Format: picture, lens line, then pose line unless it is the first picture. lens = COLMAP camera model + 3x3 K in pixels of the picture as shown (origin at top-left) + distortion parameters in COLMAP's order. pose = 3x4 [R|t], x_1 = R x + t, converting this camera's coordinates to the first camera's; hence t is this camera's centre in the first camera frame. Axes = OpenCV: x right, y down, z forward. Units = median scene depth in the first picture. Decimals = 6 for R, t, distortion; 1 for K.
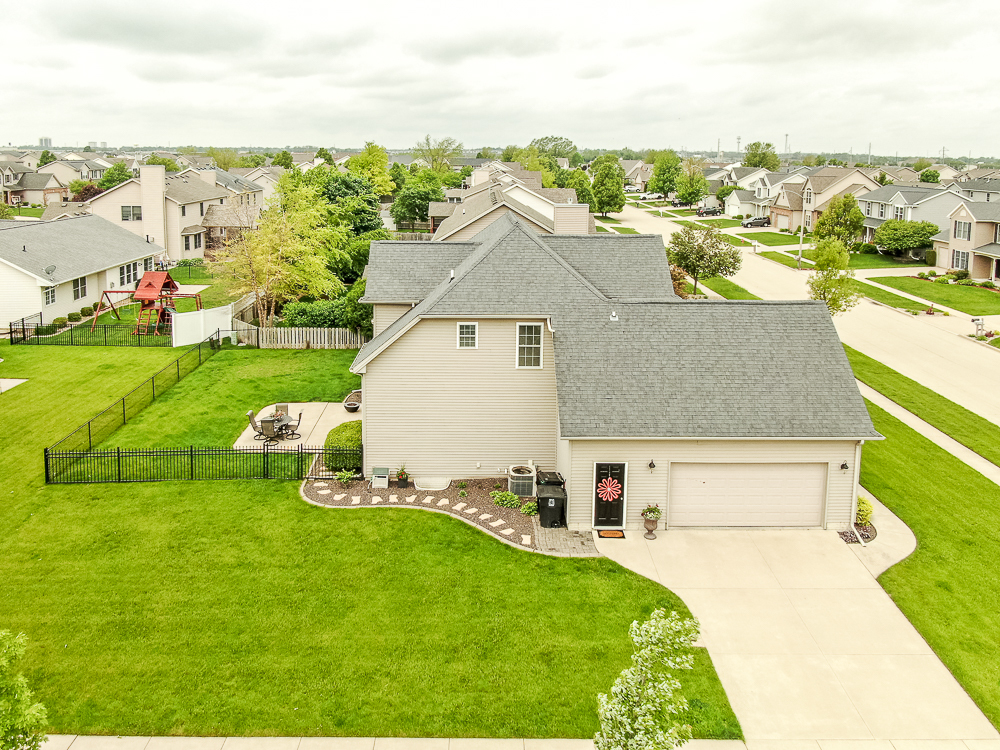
lens RADIAL K [[782.8, 0, 500.0], [0, 782.8, 375.0], [0, 0, 1]] dist [-0.012252, -0.005777]
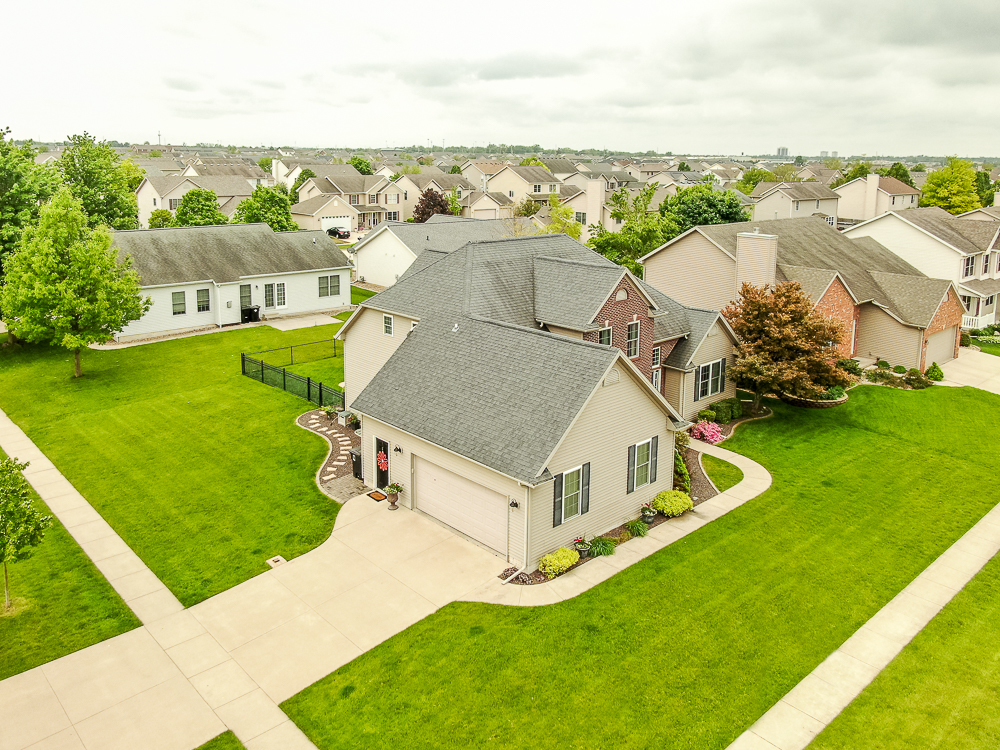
lens RADIAL K [[782.8, 0, 500.0], [0, 782.8, 375.0], [0, 0, 1]] dist [-0.012252, -0.005777]
pose [[0.657424, 0.198529, -0.726898, 1.117954], [-0.205581, 0.975328, 0.080448, -0.120661], [0.724935, 0.096548, 0.682017, 0.281036]]
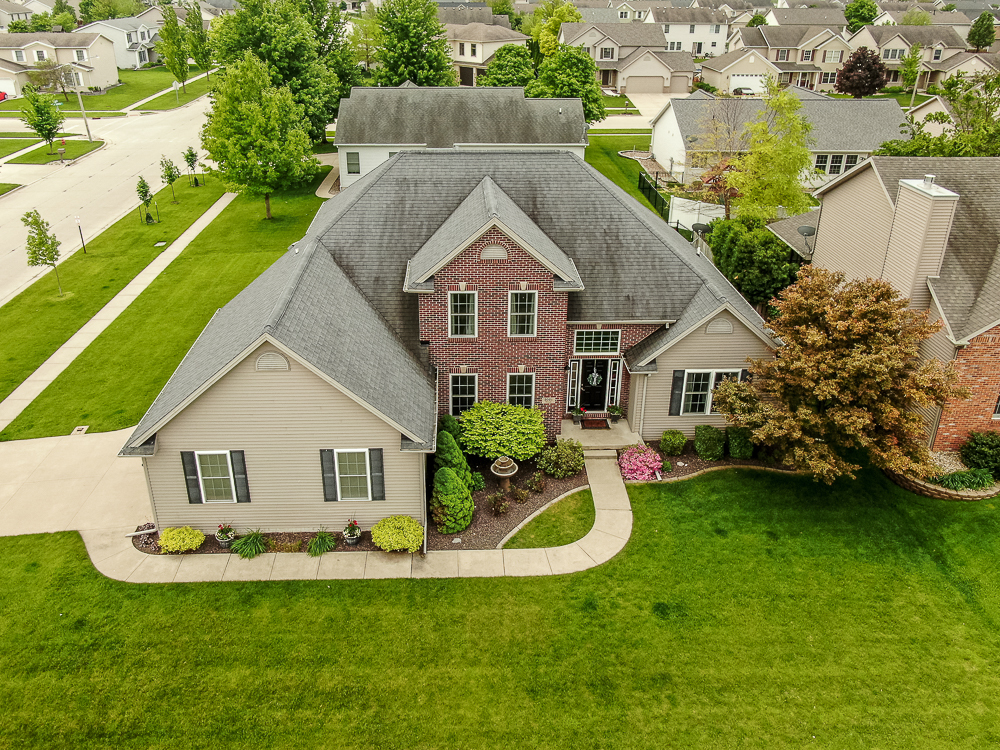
lens RADIAL K [[733.6, 0, 500.0], [0, 733.6, 375.0], [0, 0, 1]] dist [-0.003655, -0.008294]
pose [[-0.015973, 0.462154, -0.886656, 1.149638], [-0.270661, 0.851663, 0.448791, -0.473229], [0.962542, 0.247152, 0.111483, 1.266581]]
